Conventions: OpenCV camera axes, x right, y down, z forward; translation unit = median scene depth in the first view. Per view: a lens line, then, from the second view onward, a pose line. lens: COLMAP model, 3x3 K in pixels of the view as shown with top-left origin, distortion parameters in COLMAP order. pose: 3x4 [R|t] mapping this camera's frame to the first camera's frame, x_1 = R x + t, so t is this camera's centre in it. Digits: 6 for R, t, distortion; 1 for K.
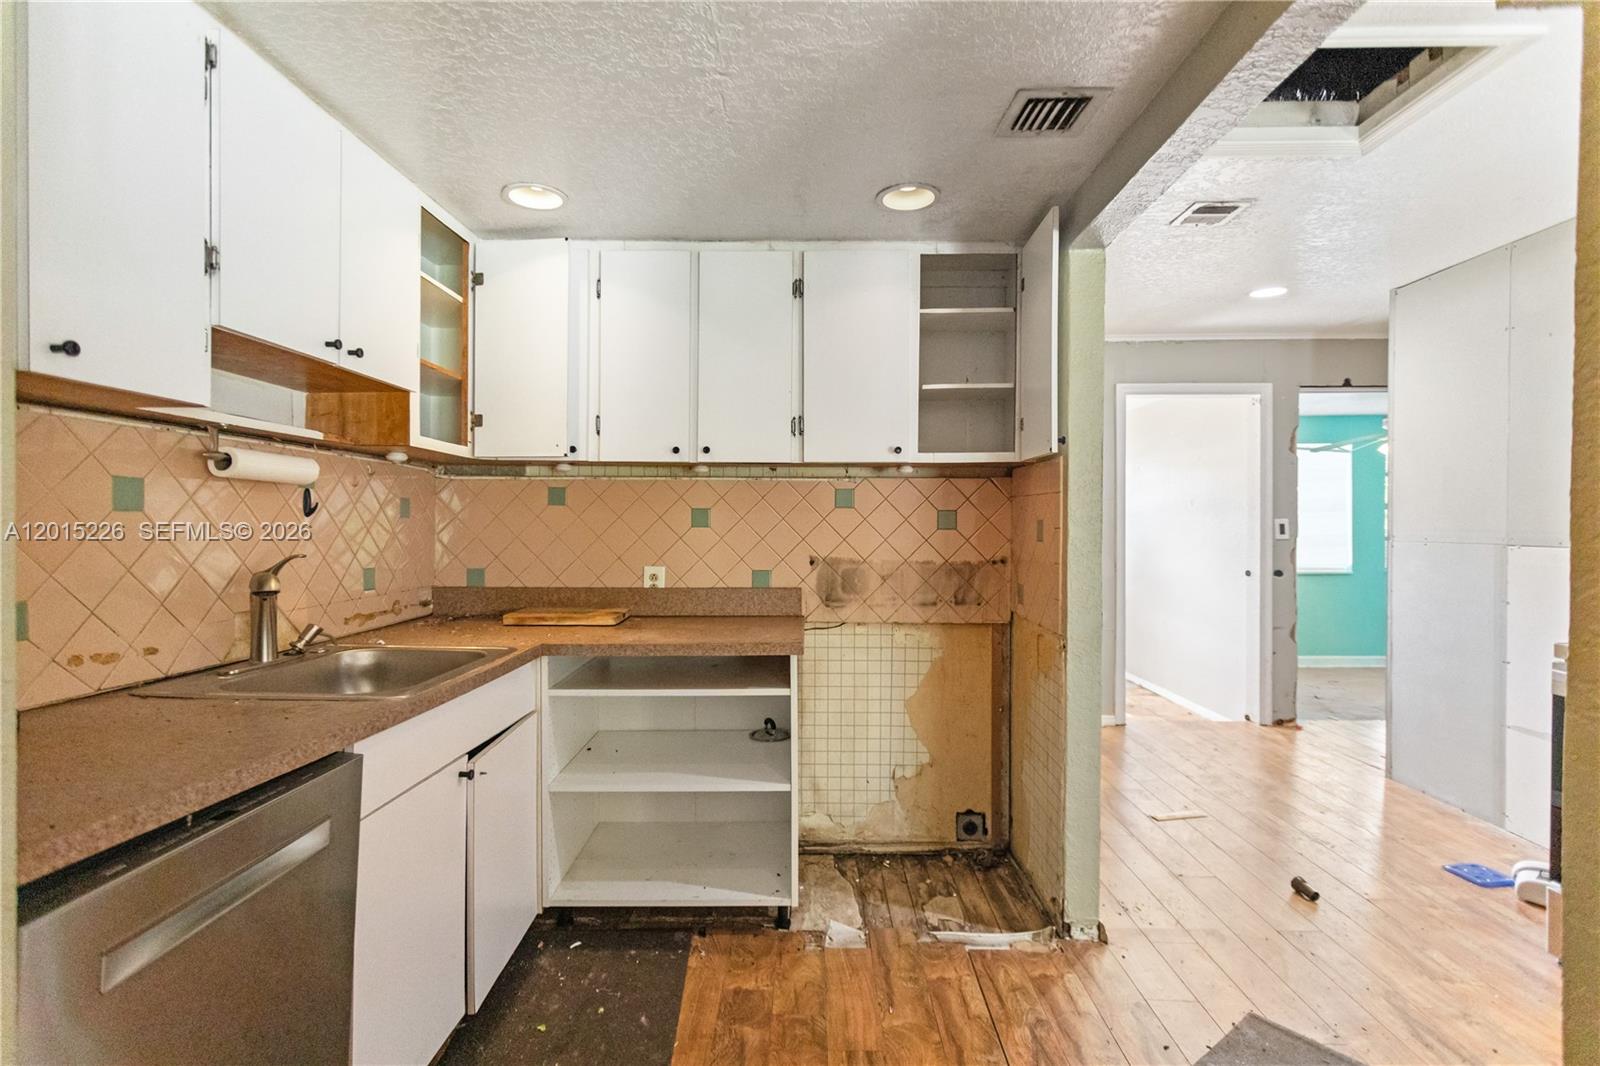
lens RADIAL K [[755.5, 0, 791.8], [0, 755.5, 530.4], [0, 0, 1]] dist [0.002185, 0.000043]
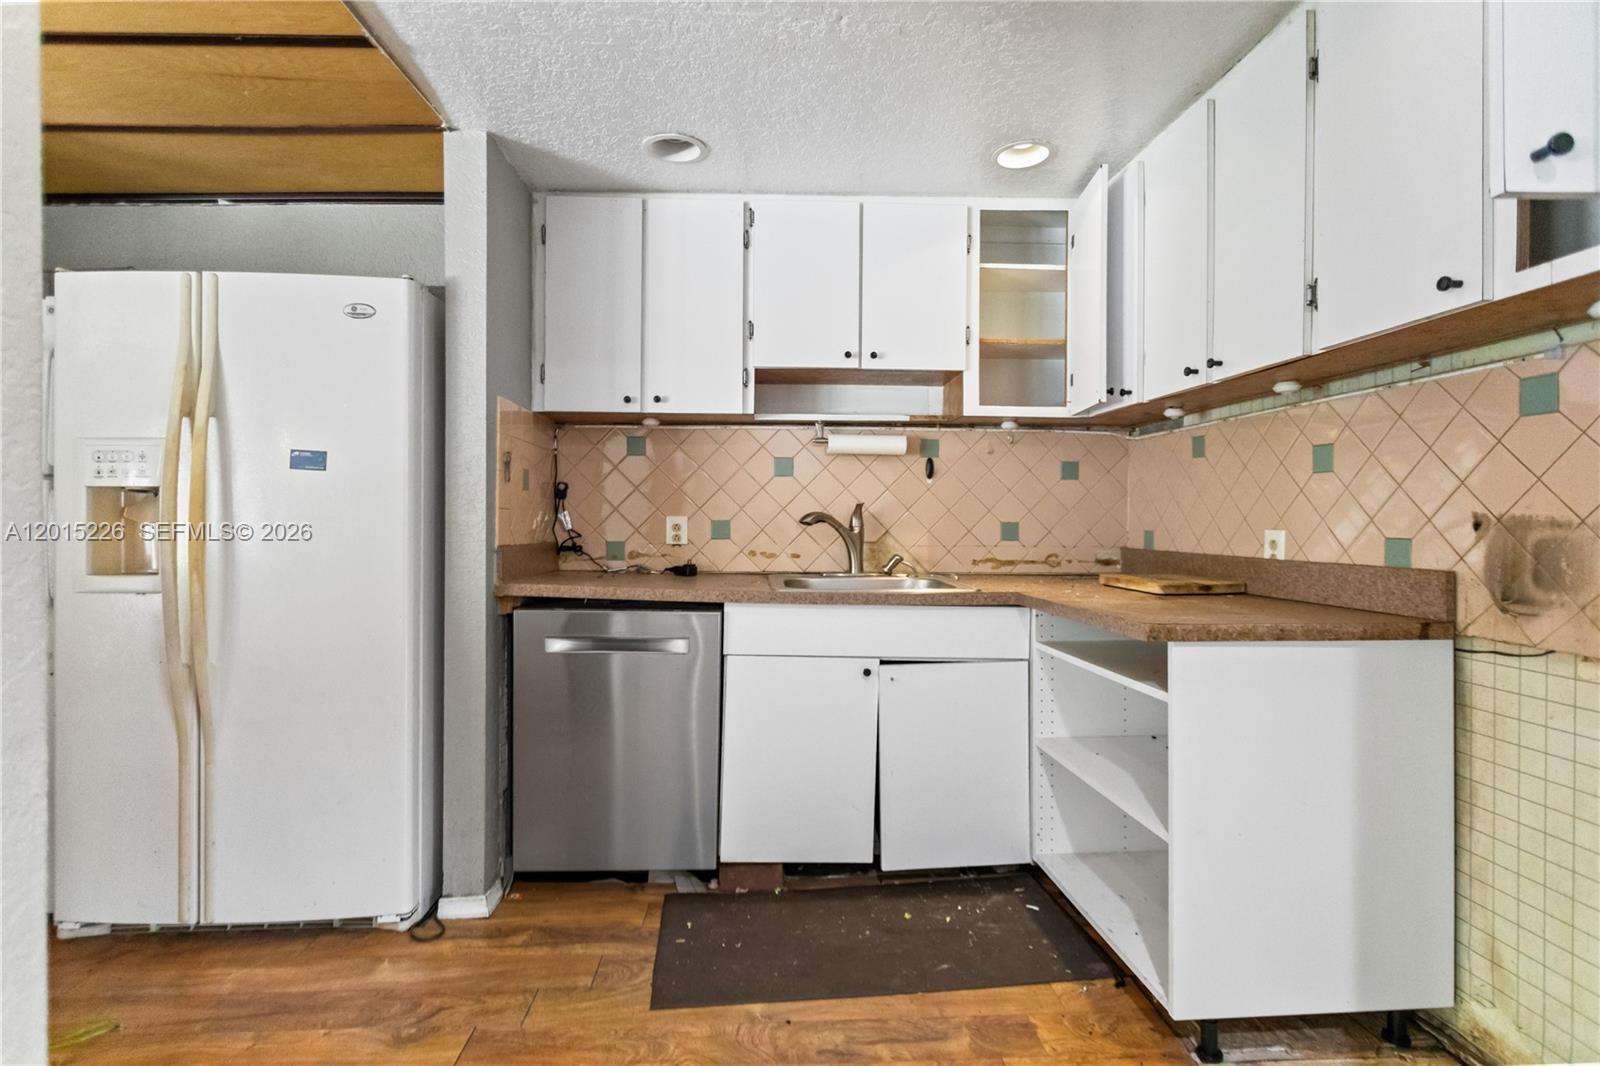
lens RADIAL K [[780.6, 0, 794.7], [0, 780.6, 519.7], [0, 0, 1]] dist [-0.000206, 0.000892]
pose [[0.077901, -0.003065, -0.996956, 0.629125], [-0.011748, 0.999923, -0.003992, 0.054212], [0.996892, 0.012024, 0.077859, 0.560200]]
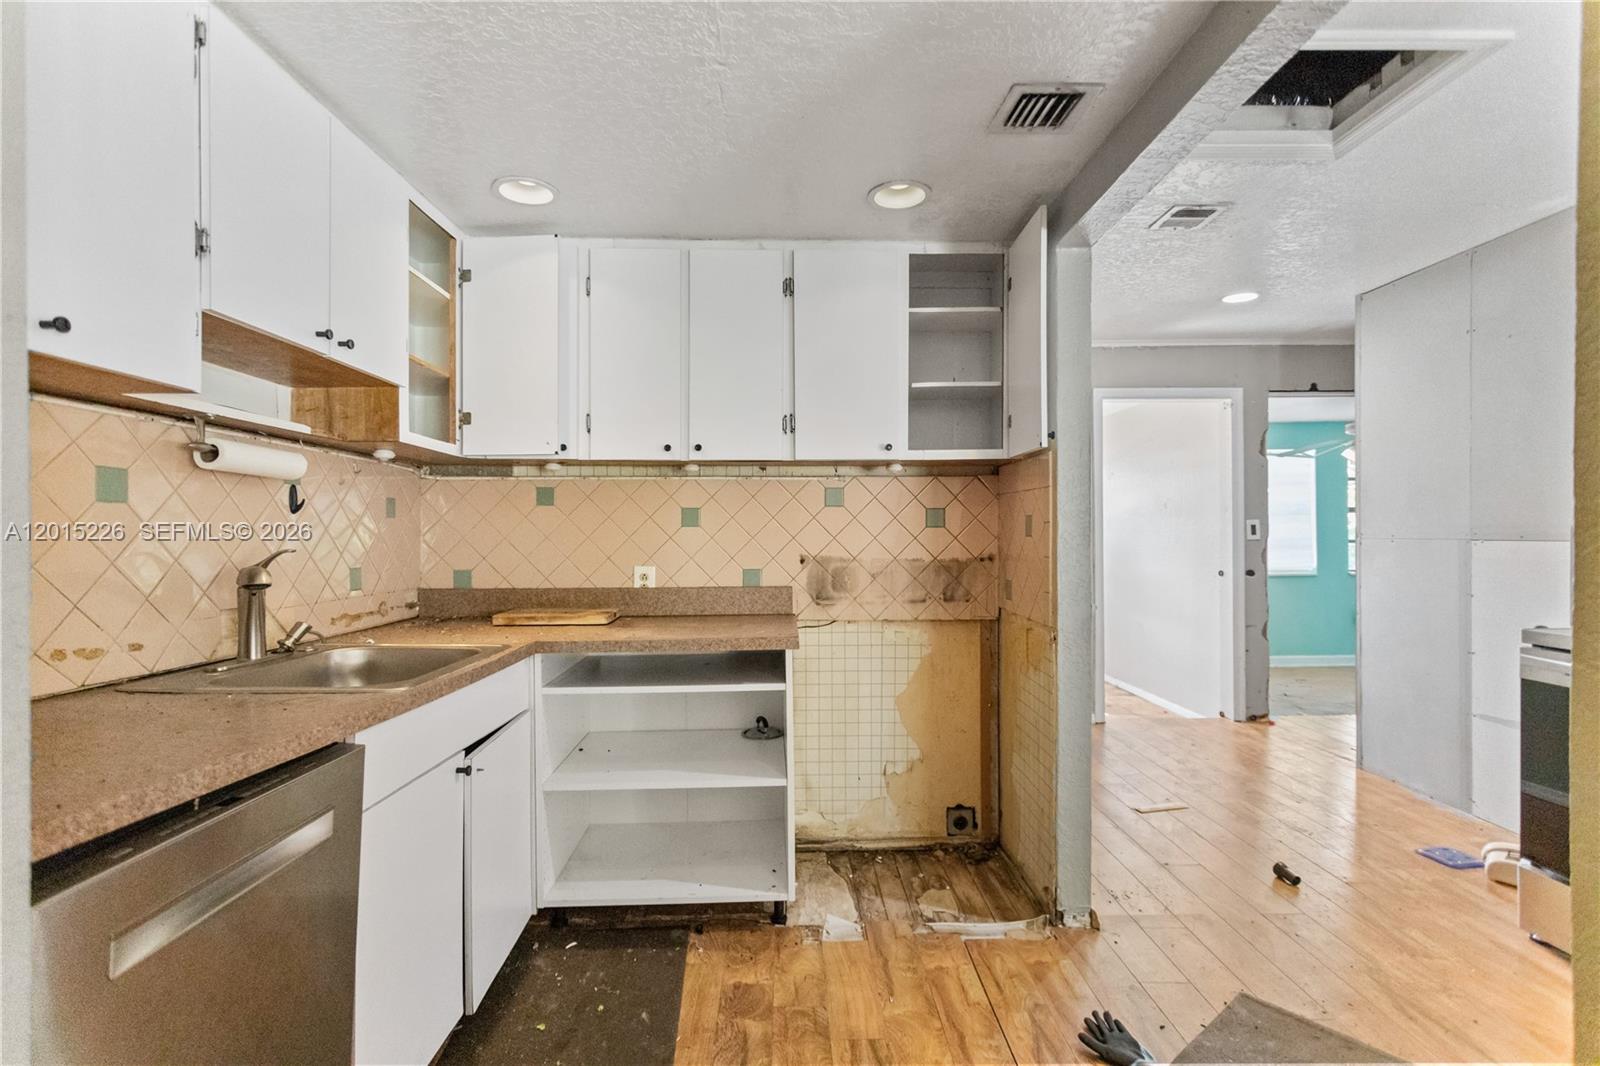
lens RADIAL K [[751.6, 0, 793.5], [0, 751.6, 539.0], [0, 0, 1]] dist [0.003265, 0.000610]
pose [[0.999340, -0.007108, 0.035619, -0.024052], [0.007265, 0.999964, -0.004280, 0.020390], [-0.035588, 0.004535, 0.999356, 0.001486]]
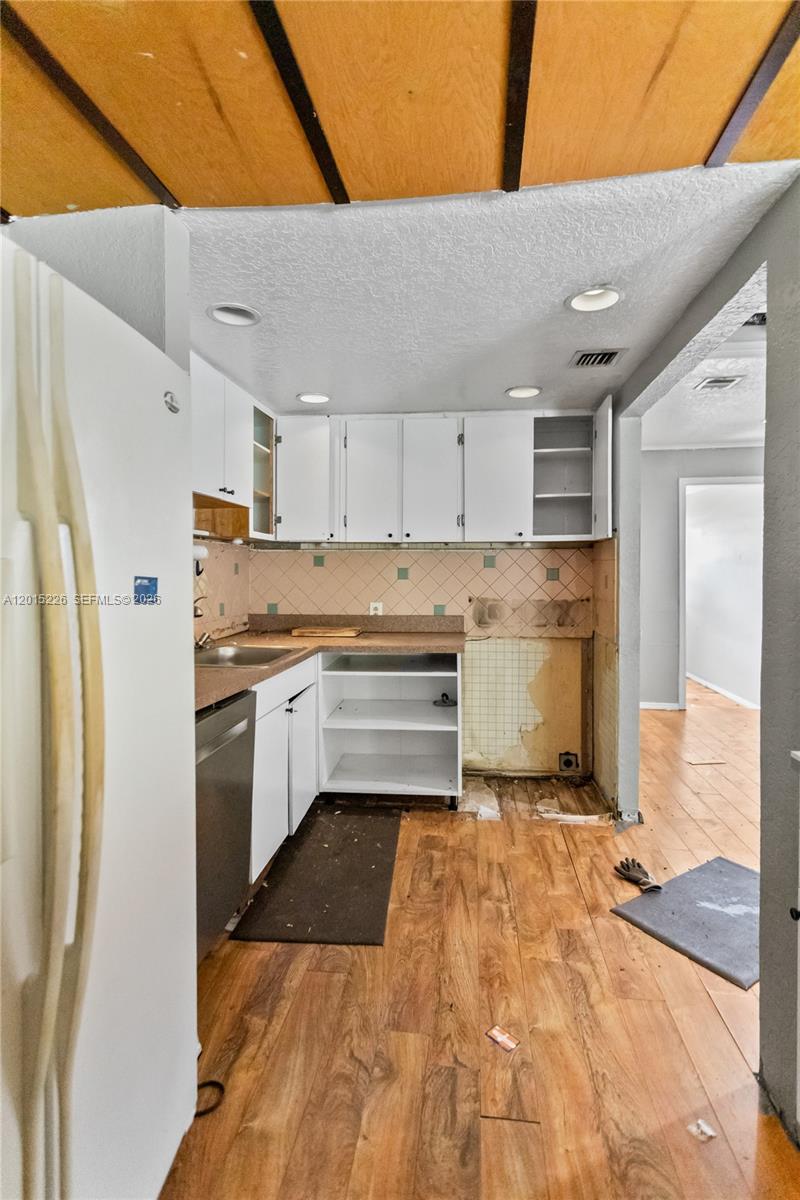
lens RADIAL K [[575.2, 0, 405.5], [0, 575.2, 575.7], [0, 0, 1]] dist [-0.000553, 0.000672]
pose [[0.995727, -0.003001, -0.092297, 0.002683], [0.003267, 0.999991, 0.002733, -0.018135], [0.092288, -0.003022, 0.995728, -0.318118]]
